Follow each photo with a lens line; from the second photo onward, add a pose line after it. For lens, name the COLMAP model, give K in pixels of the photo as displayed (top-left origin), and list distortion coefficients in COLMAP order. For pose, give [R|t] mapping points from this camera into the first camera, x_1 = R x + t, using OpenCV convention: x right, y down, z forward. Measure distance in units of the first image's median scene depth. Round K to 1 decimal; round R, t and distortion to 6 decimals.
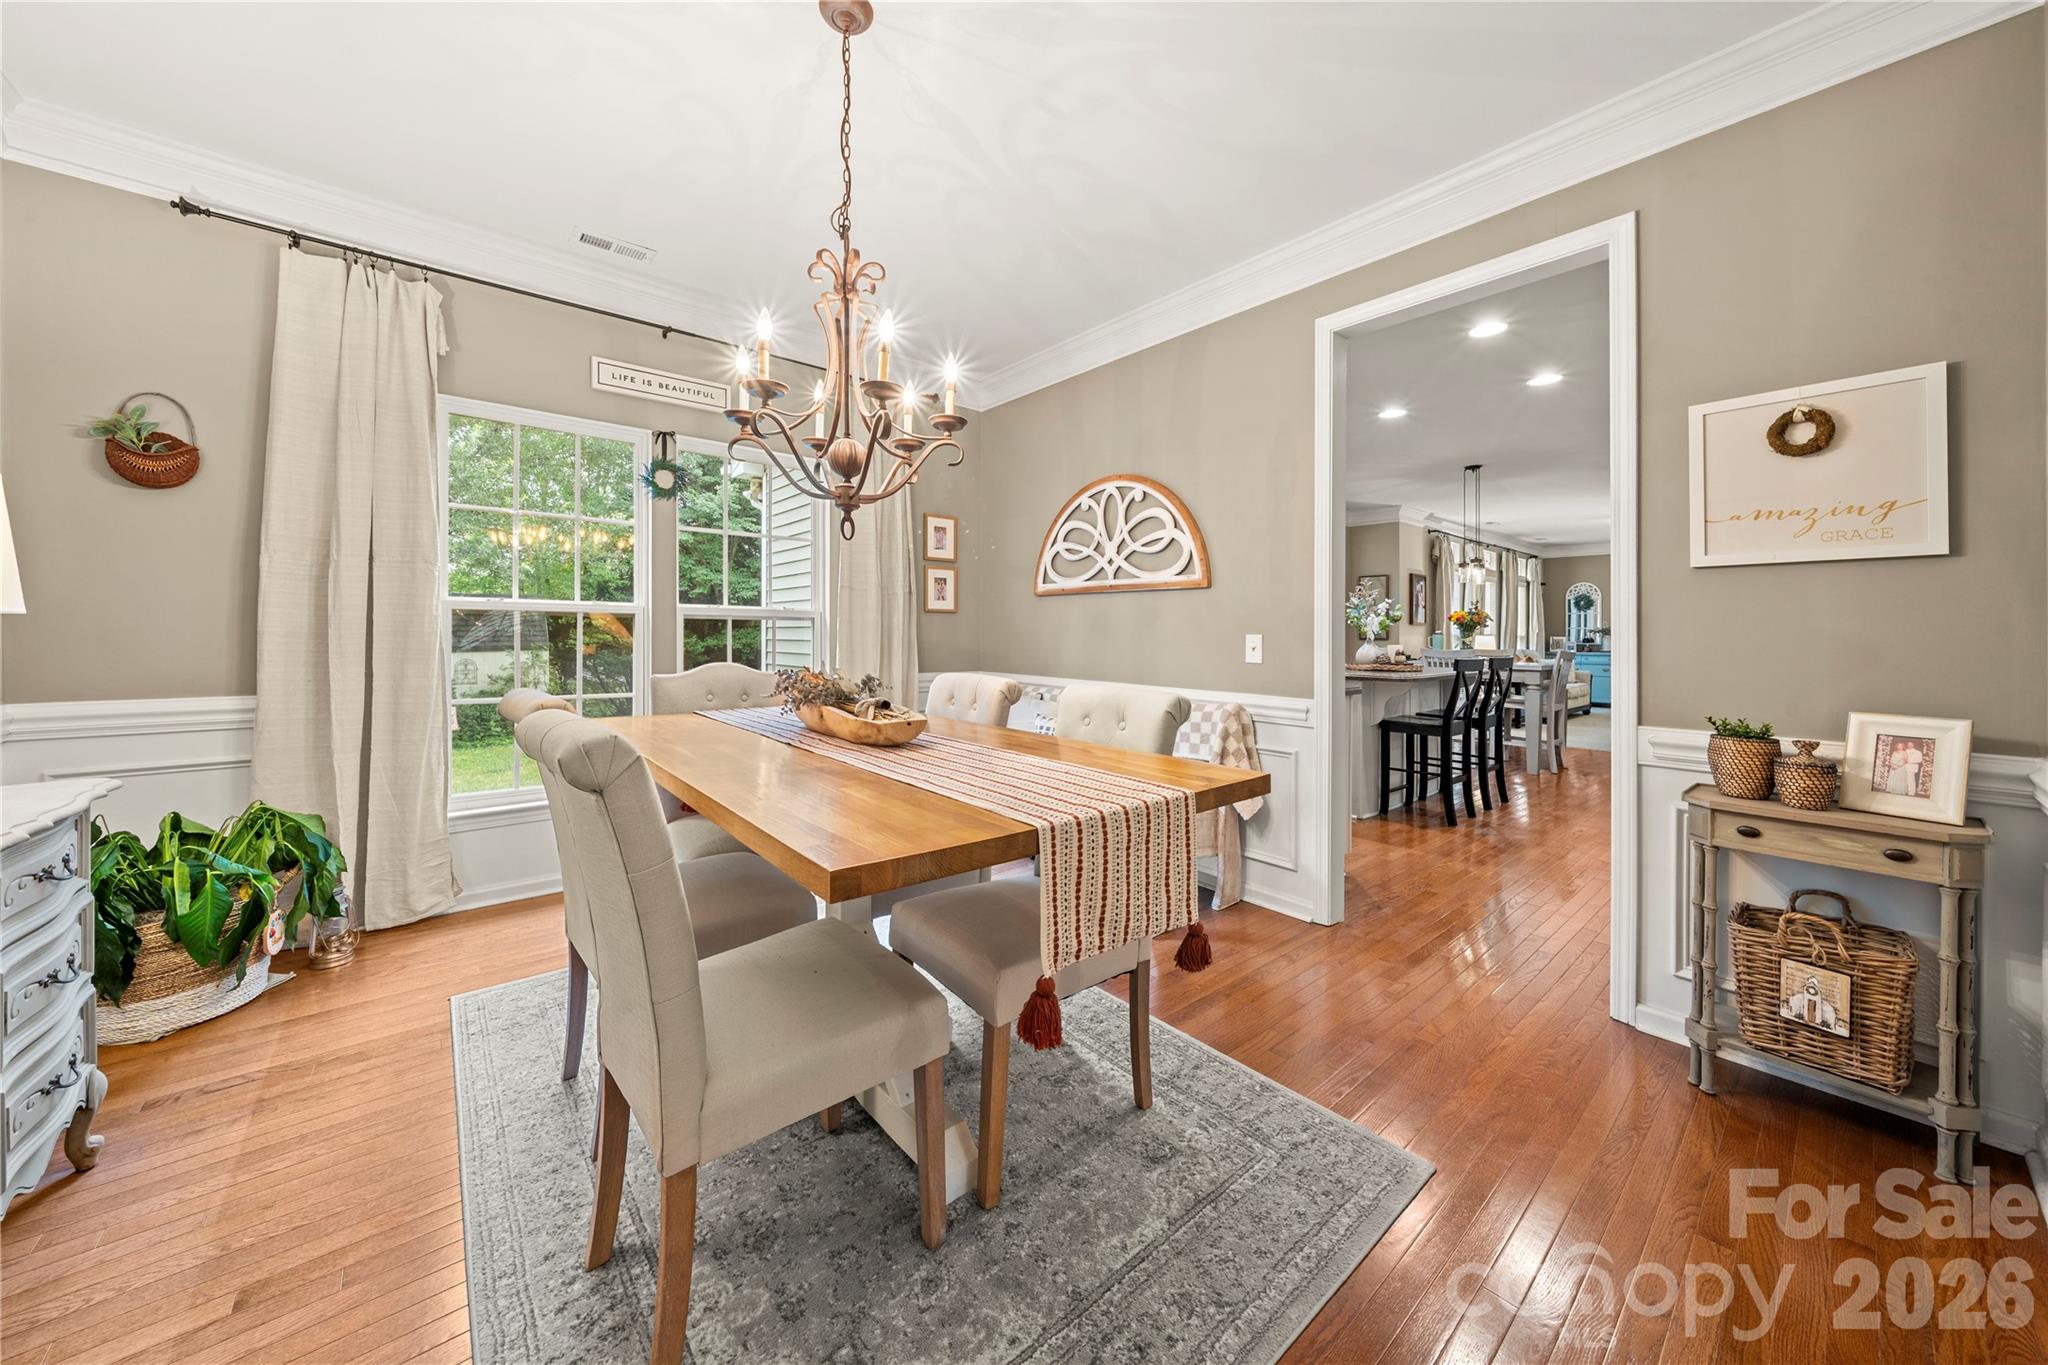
lens RADIAL K [[704.3, 0, 1045.7], [0, 704.3, 629.6], [0, 0, 1]] dist [-0.001105, -0.000034]
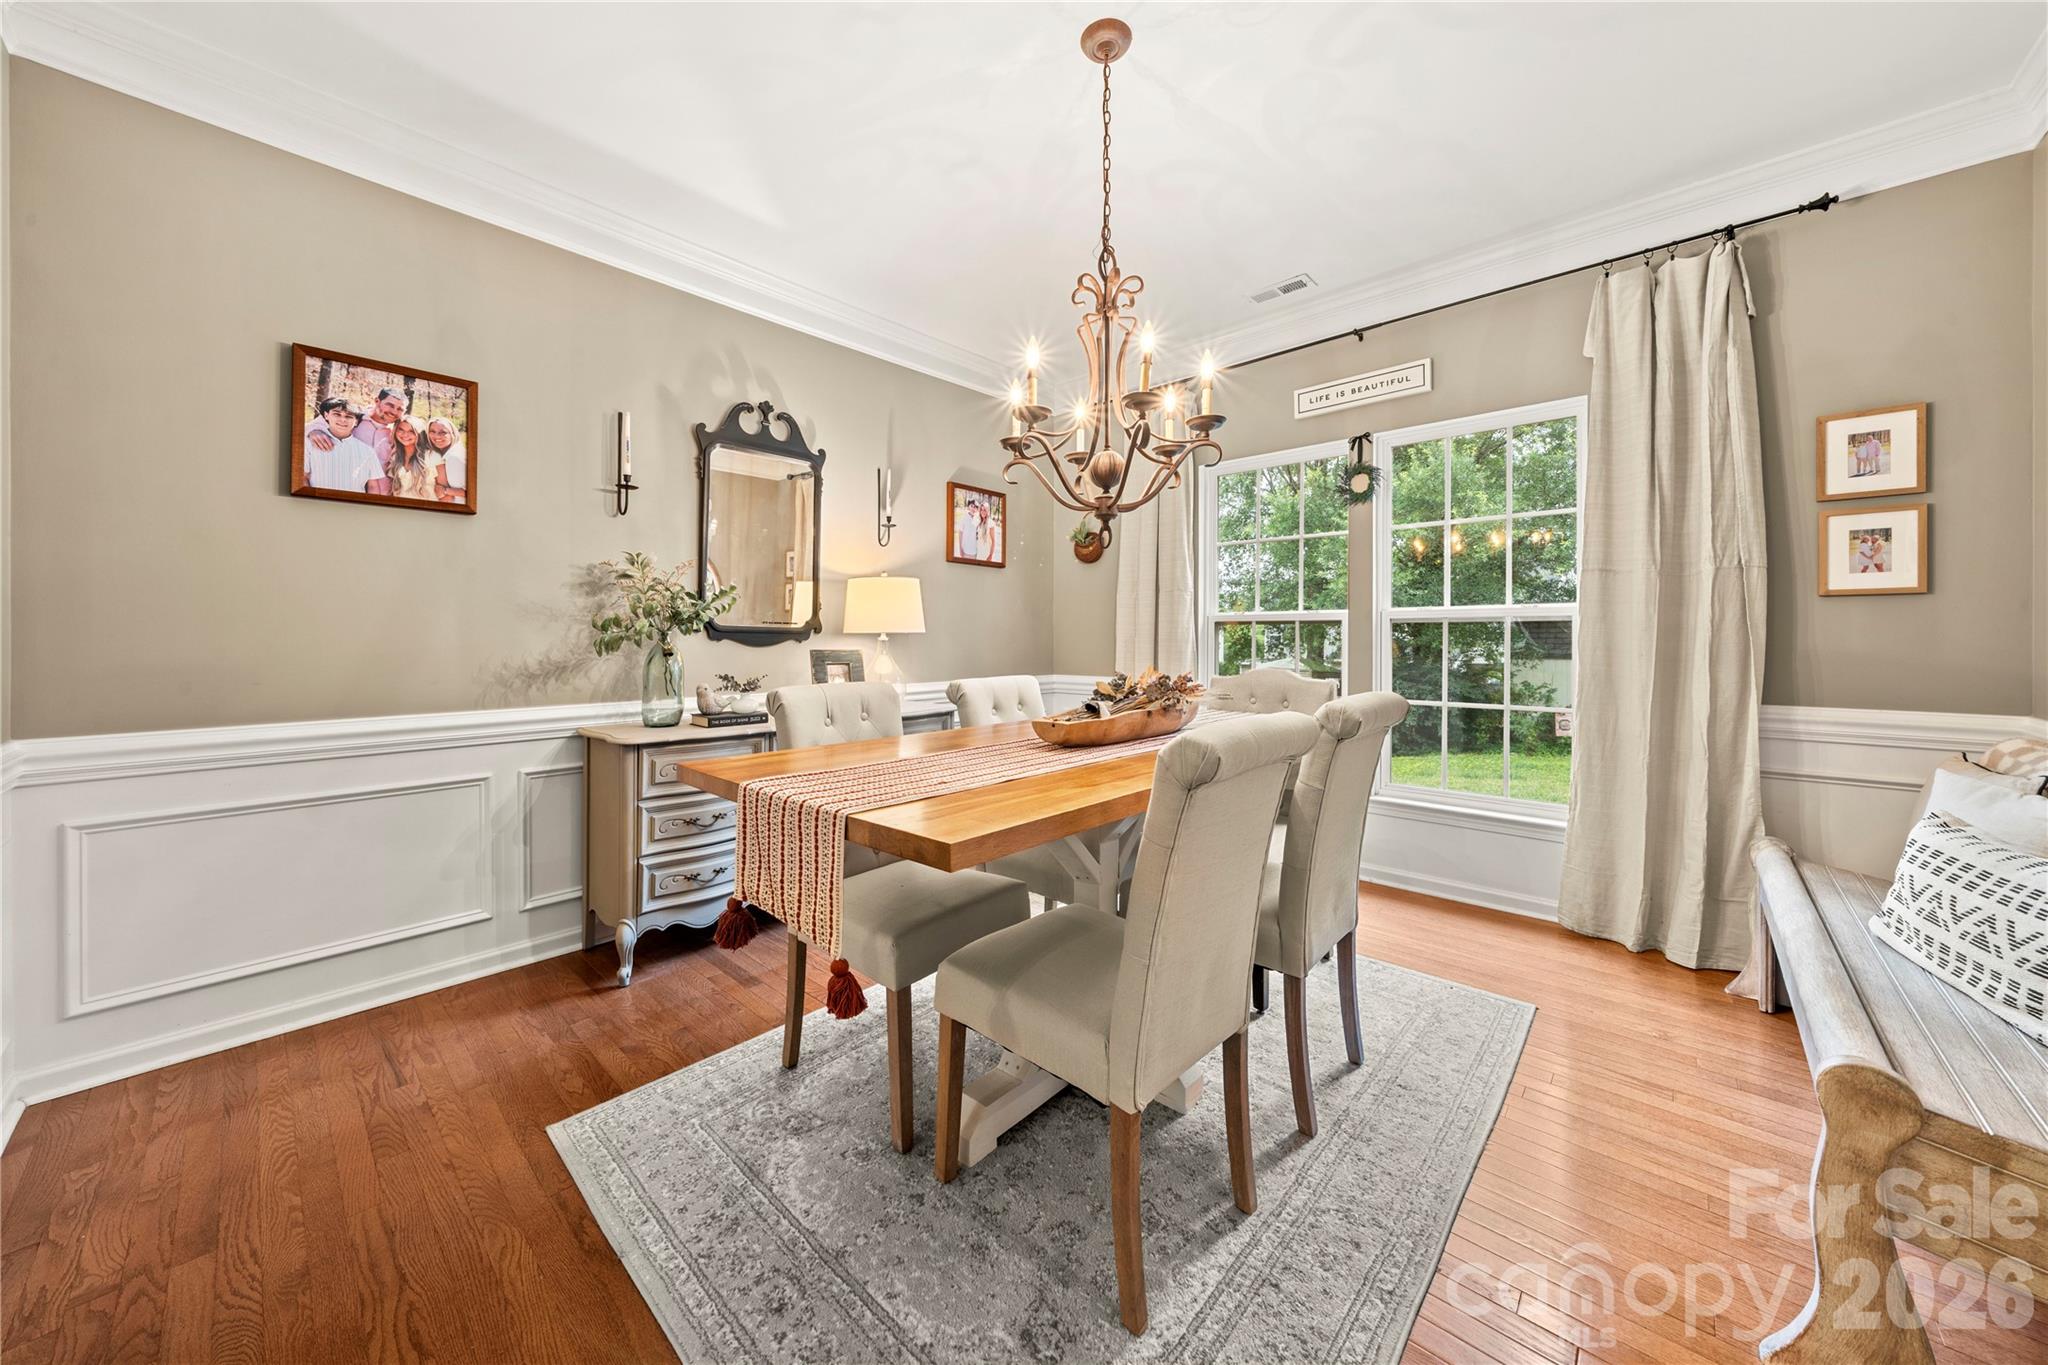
lens RADIAL K [[704.3, 0, 999.0], [0, 704.3, 639.5], [0, 0, 1]] dist [-0.001105, -0.000034]
pose [[0.108137, -0.005182, -0.994123, 0.258065], [0.010006, 0.999941, -0.004124, 0.003136], [0.994086, -0.009501, 0.108182, 0.257666]]
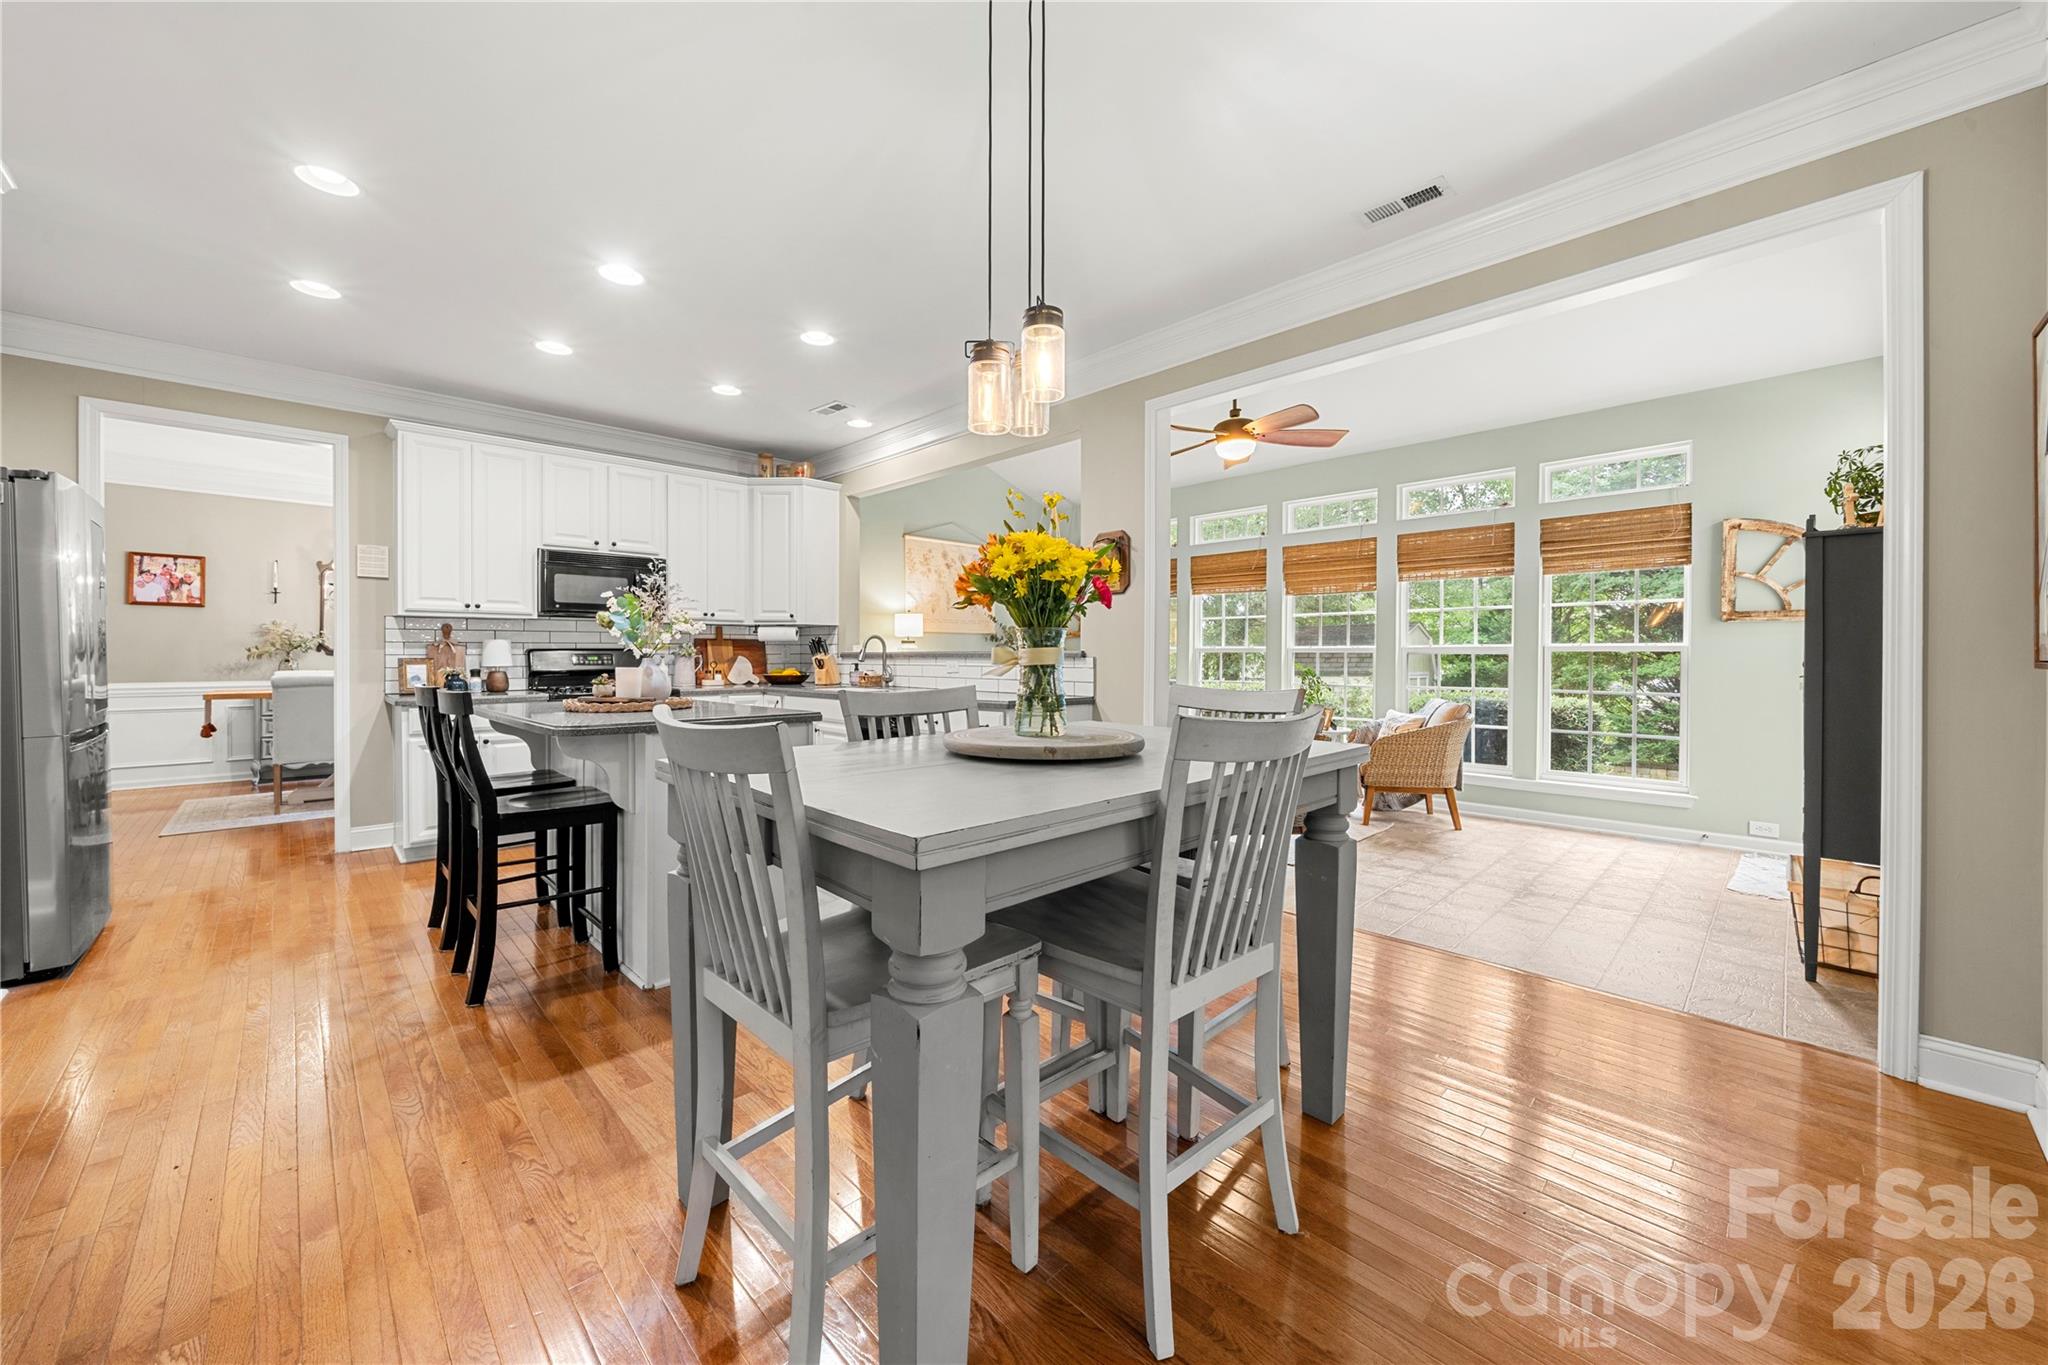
lens RADIAL K [[741.2, 0, 1024.9], [0, 741.2, 656.9], [0, 0, 1]] dist [-0.000980, -0.001439]
pose [[0.061682, -0.003613, -0.998089, 1.134216], [0.007876, 0.999964, -0.003133, 0.016602], [0.998065, -0.007668, 0.061708, 1.317234]]
